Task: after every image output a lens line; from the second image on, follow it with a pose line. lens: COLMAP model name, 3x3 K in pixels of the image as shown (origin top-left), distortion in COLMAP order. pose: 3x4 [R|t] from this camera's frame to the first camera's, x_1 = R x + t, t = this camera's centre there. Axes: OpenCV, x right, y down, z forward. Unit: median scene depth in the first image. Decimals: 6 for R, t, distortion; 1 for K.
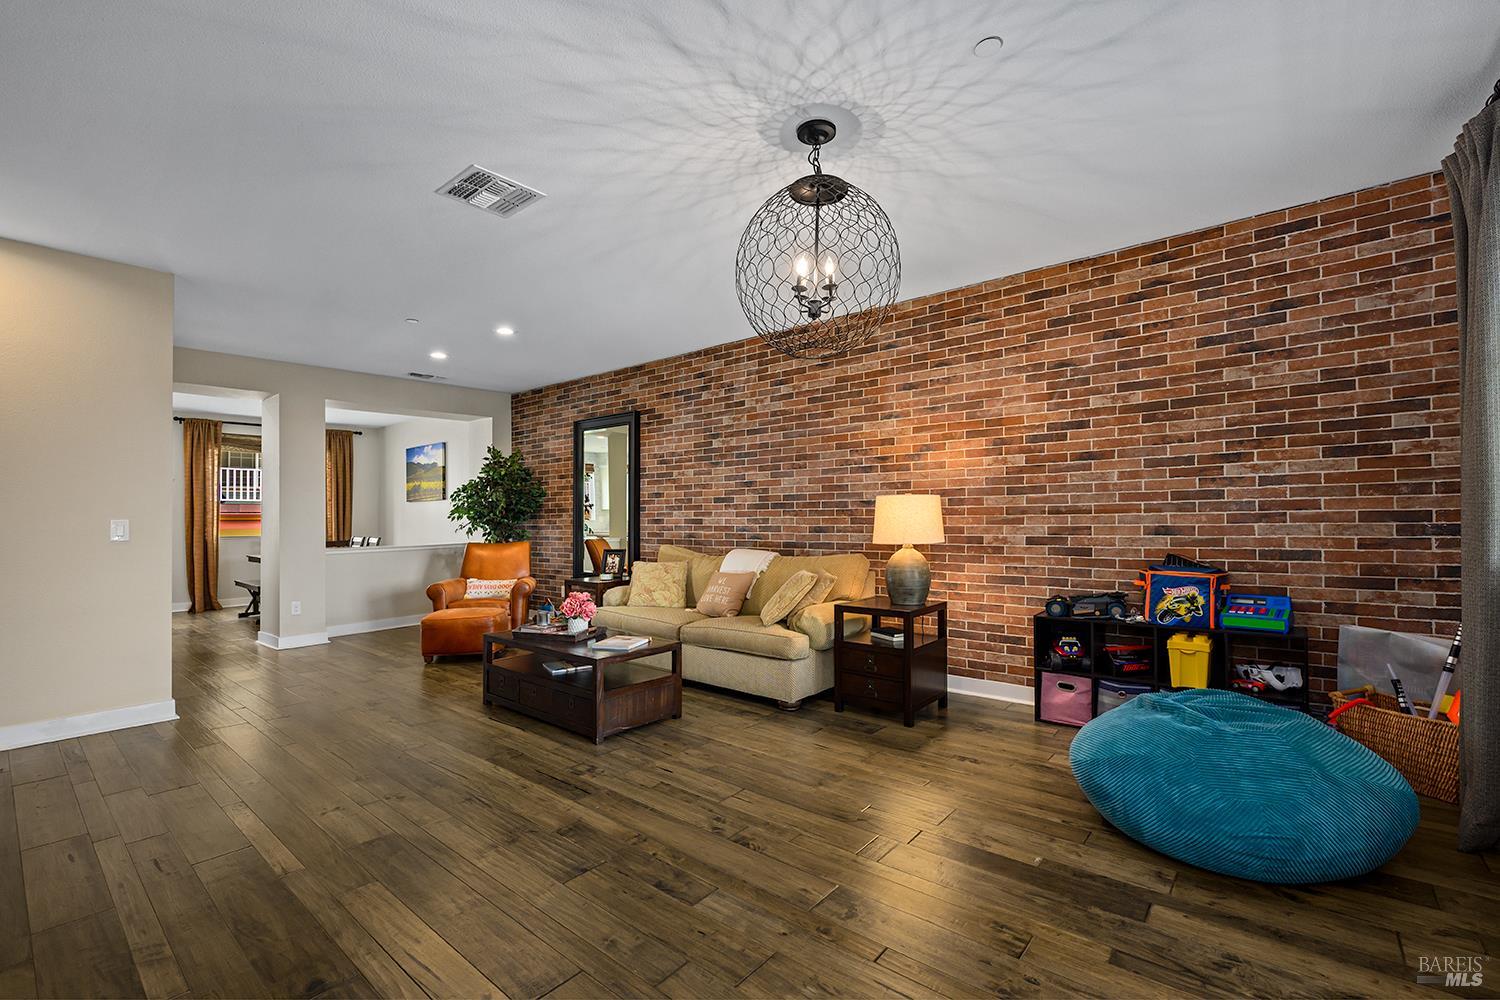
lens RADIAL K [[650.3, 0, 753.1], [0, 650.3, 509.9], [0, 0, 1]] dist [-0.003299, -0.000280]
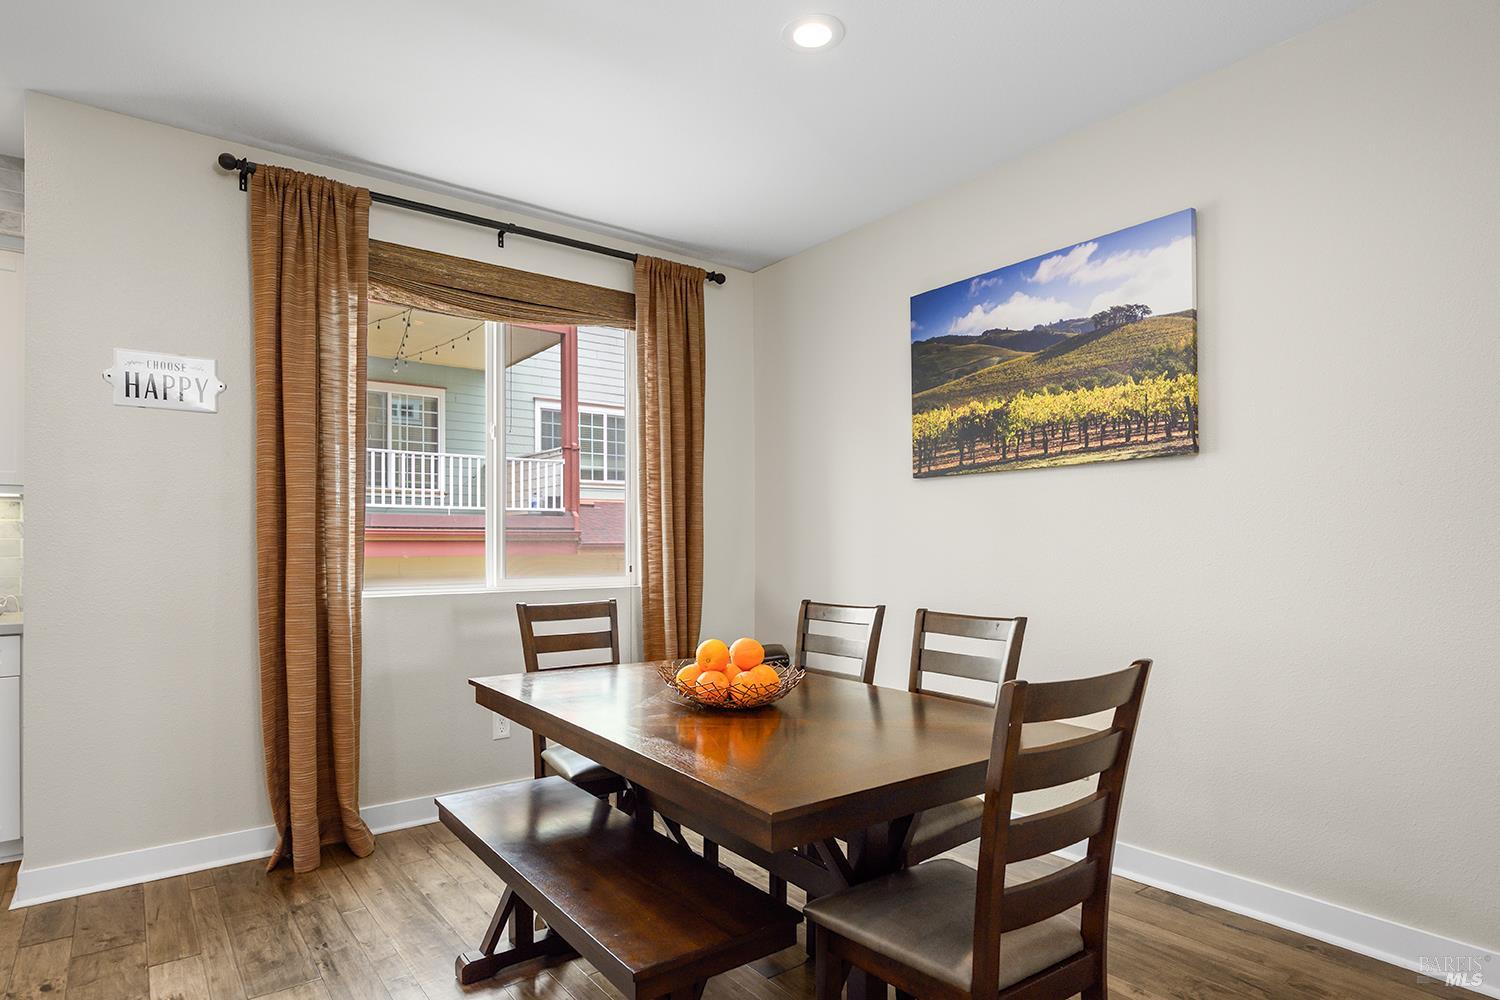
lens RADIAL K [[822.1, 0, 731.8], [0, 822.1, 543.0], [0, 0, 1]] dist [0.002962, 0.000521]
pose [[0.972299, 0.009140, -0.233560, -1.112783], [-0.004701, 0.999798, 0.019556, 0.021570], [0.233692, -0.017917, 0.972146, 1.313174]]
